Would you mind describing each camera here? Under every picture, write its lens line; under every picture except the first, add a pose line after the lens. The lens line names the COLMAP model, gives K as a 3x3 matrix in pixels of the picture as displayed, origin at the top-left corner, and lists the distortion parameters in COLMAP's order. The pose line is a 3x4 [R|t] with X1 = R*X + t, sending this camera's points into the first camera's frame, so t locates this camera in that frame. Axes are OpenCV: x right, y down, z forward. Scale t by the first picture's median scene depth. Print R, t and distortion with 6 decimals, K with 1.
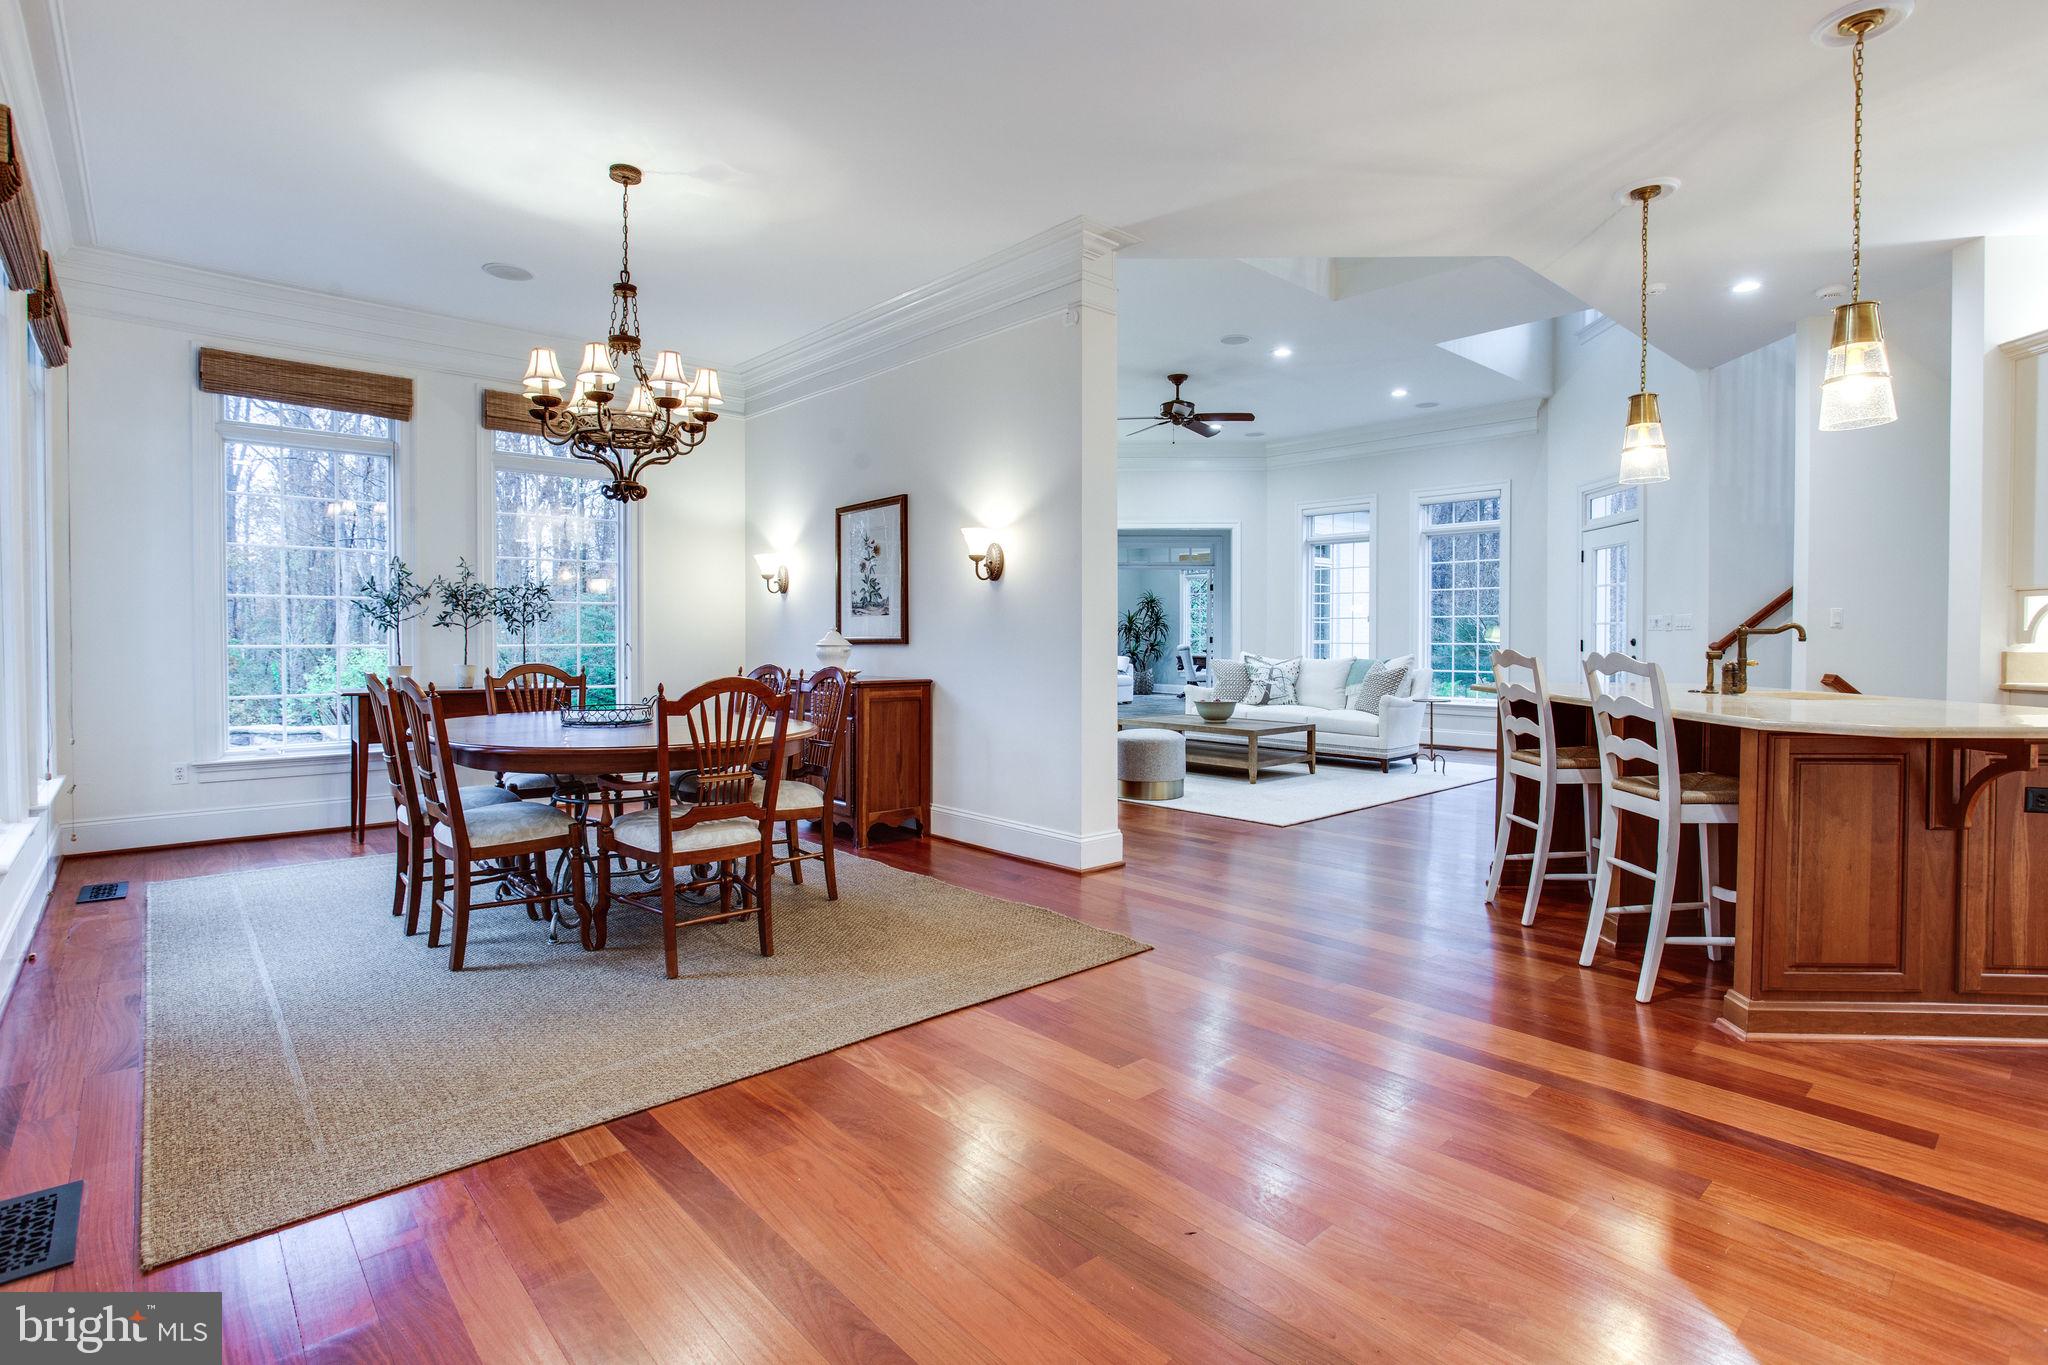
lens RADIAL K [[1013.7, 0, 1024.0], [0, 1013.7, 682.5], [0, 0, 1]] dist [-0.043560, 0.018312]
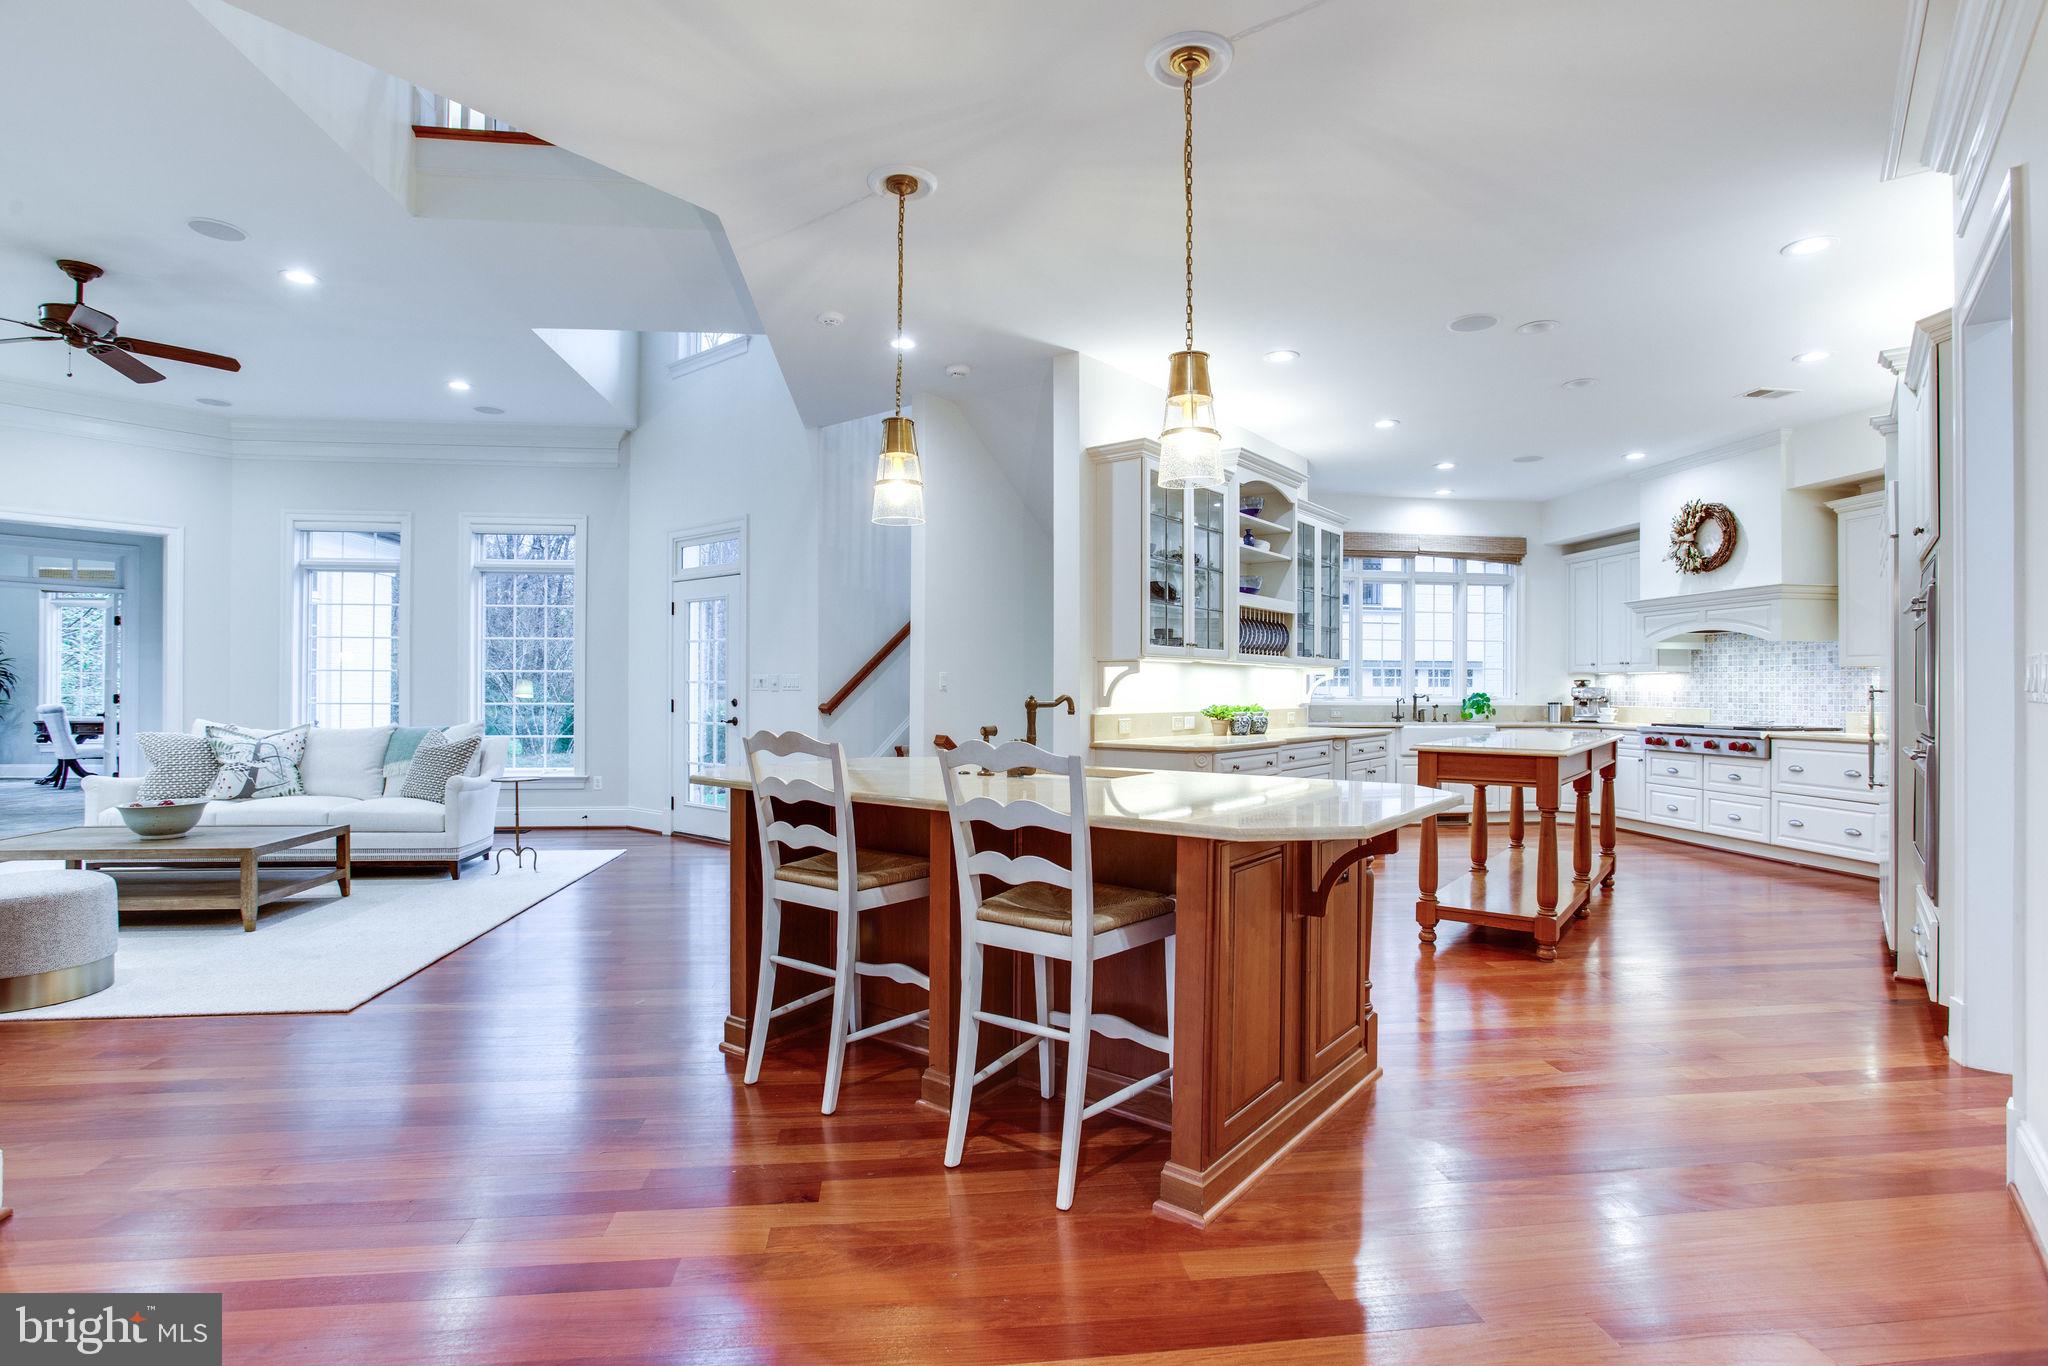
lens RADIAL K [[1008.8, 0, 1060.0], [0, 1008.8, 688.7], [0, 0, 1]] dist [-0.045145, 0.016836]
pose [[0.562957, 0.000892, 0.826486, -0.000119], [0.034893, 0.999082, -0.024845, -0.018092], [-0.825749, 0.042825, 0.562409, 0.202363]]
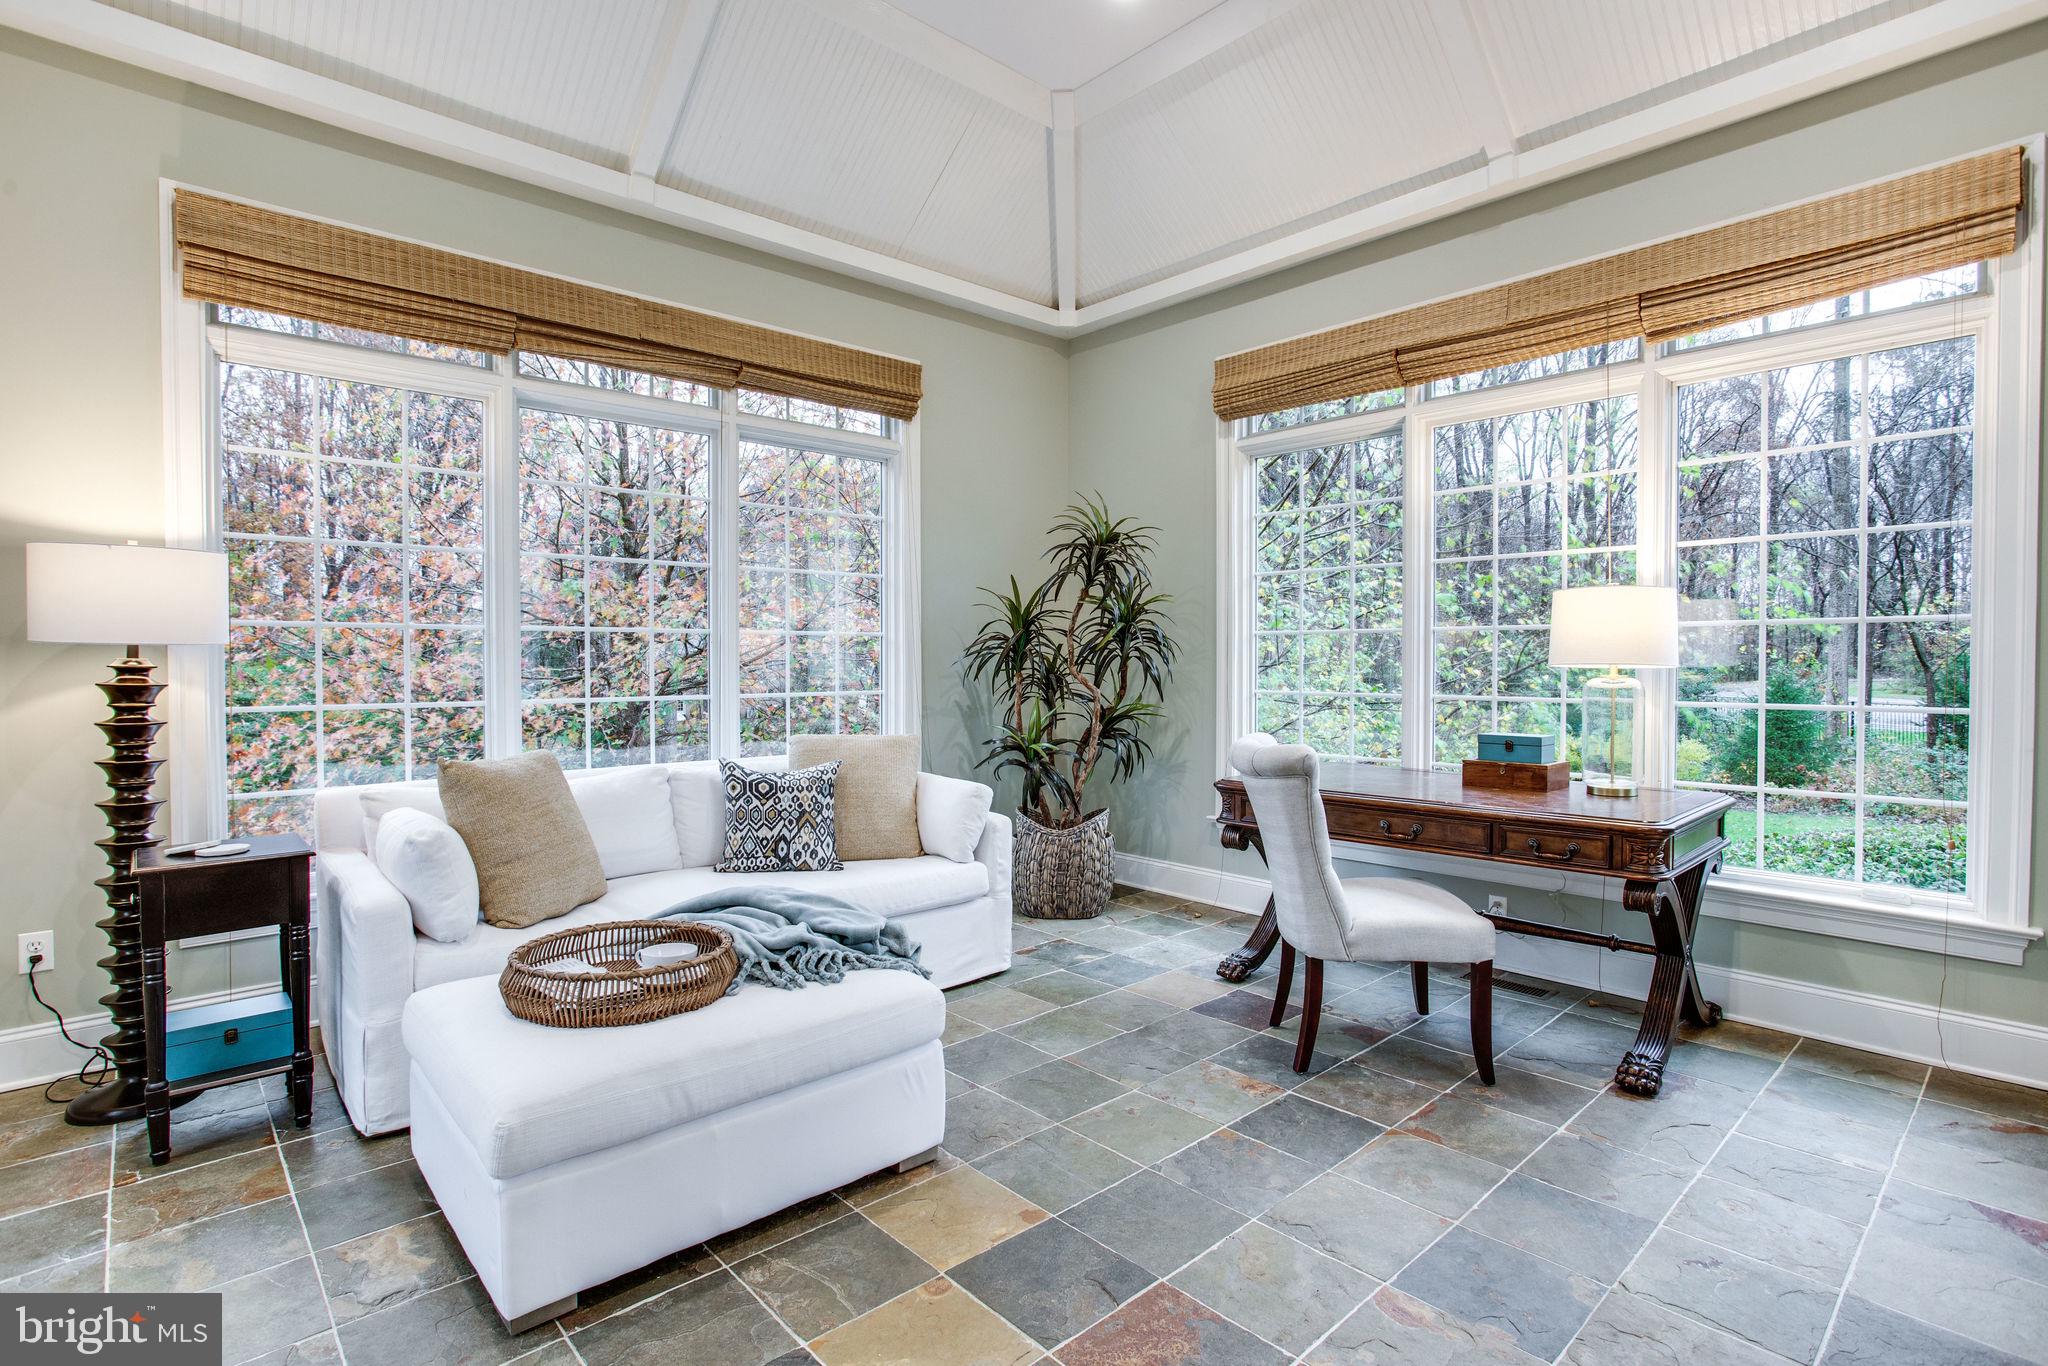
lens RADIAL K [[1013.7, 0, 1024.0], [0, 1013.7, 683.0], [0, 0, 1]] dist [-0.043560, 0.018312]
pose [[0.999808, -0.006426, 0.018509, 0.237637], [0.006838, 0.999728, -0.022289, -0.093727], [-0.018361, 0.022411, 0.999580, 1.762495]]
